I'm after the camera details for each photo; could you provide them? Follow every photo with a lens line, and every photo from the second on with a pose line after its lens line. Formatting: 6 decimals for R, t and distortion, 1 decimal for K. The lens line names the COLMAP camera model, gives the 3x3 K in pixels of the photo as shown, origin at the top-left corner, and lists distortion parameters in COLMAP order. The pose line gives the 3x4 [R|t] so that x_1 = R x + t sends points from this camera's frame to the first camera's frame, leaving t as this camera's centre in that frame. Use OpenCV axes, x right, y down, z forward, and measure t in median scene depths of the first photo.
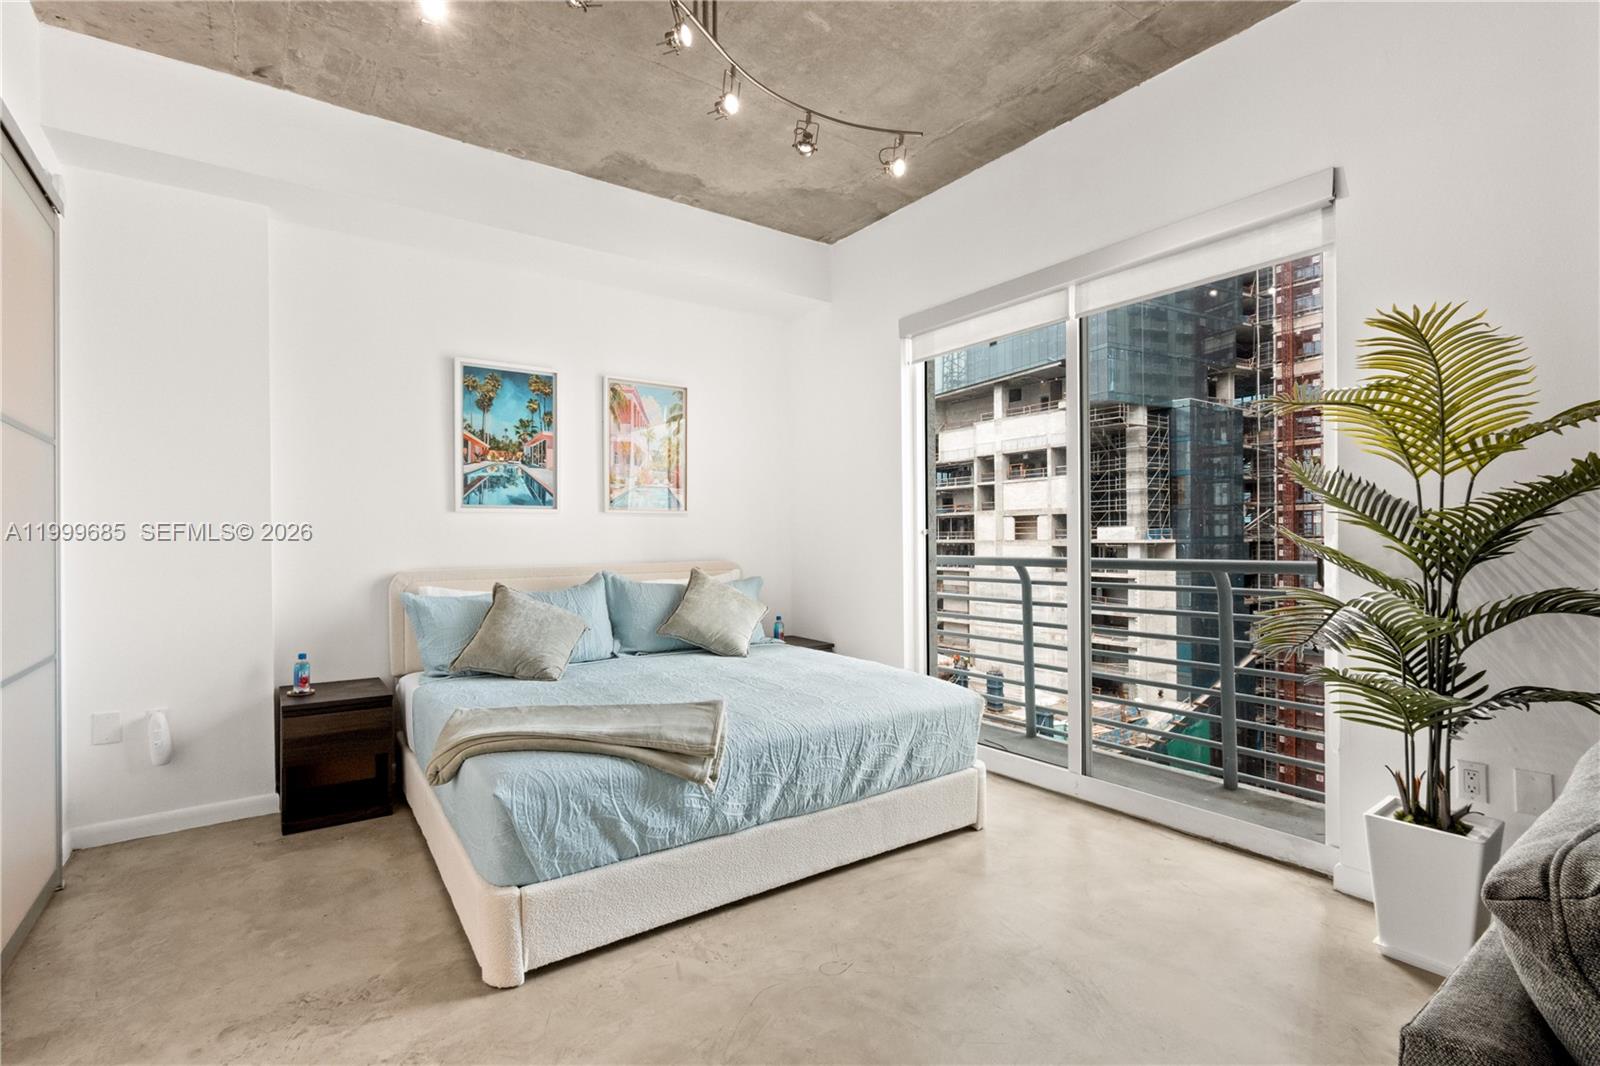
lens RADIAL K [[734.2, 0, 804.8], [0, 734.2, 535.4], [0, 0, 1]] dist [-0.004333, 0.001210]
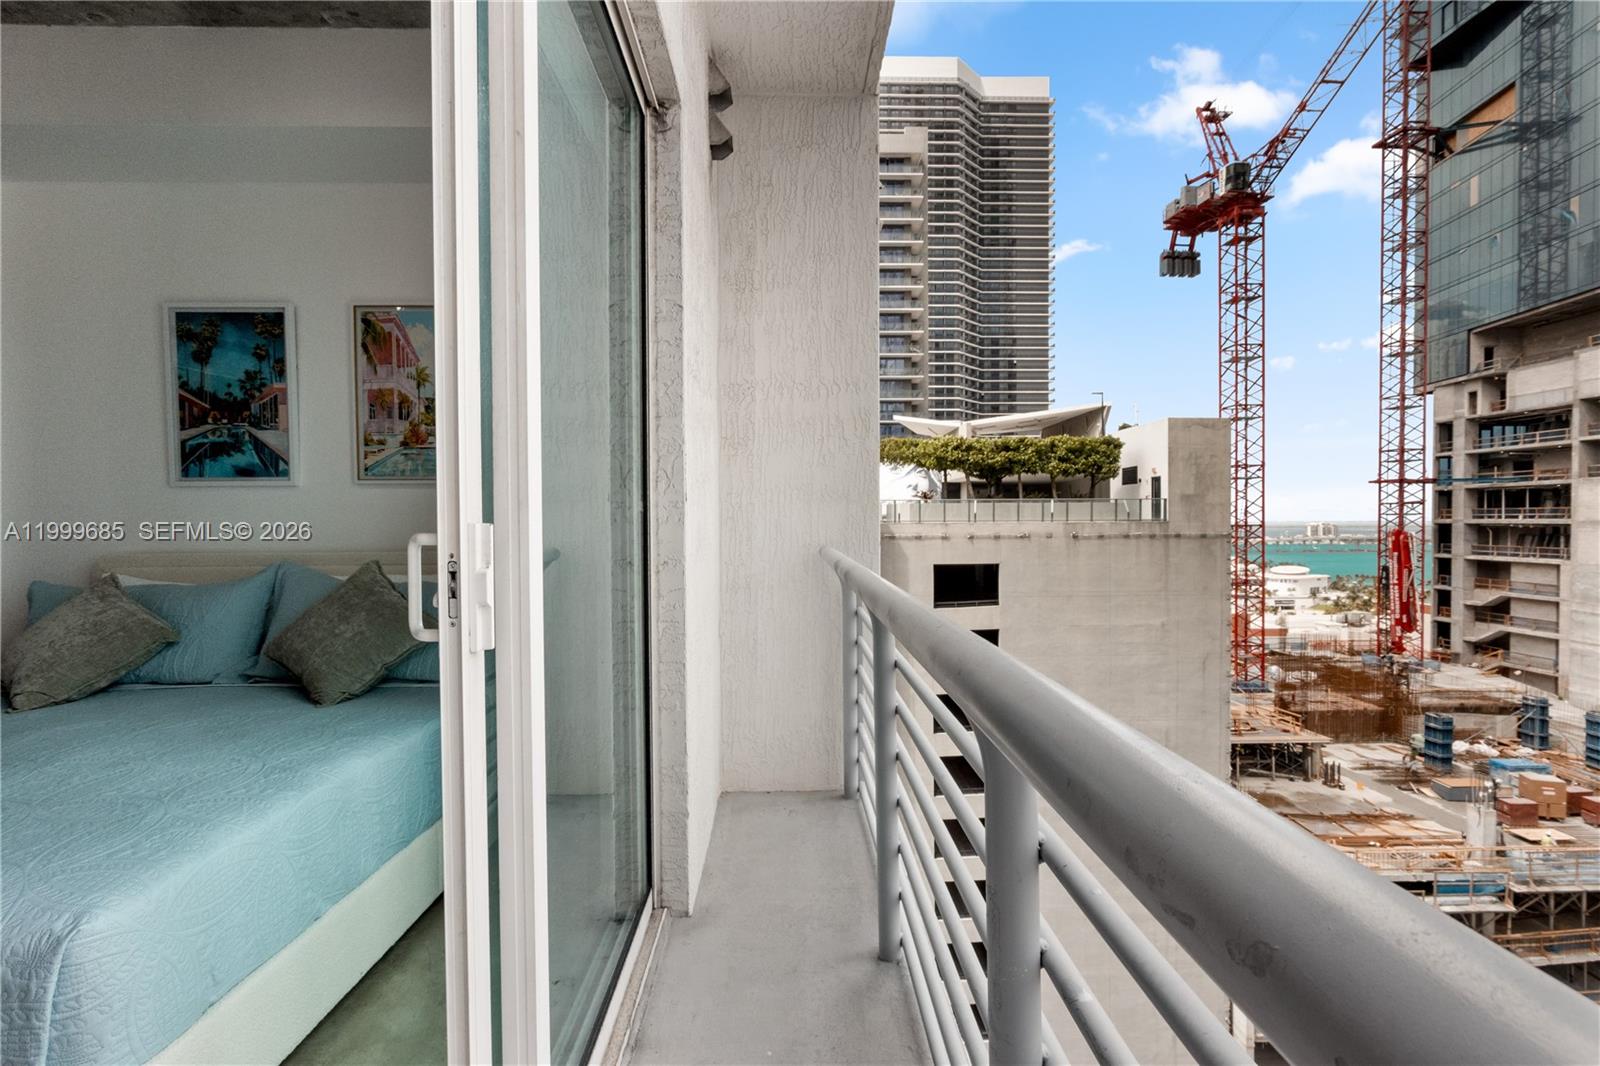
lens RADIAL K [[734.2, 0, 801.3], [0, 734.2, 529.3], [0, 0, 1]] dist [-0.004333, 0.001210]
pose [[0.828389, 0.013284, -0.559995, 0.566243], [-0.000660, 0.999741, 0.022740, -0.001539], [0.560152, -0.018468, 0.828184, 0.657069]]
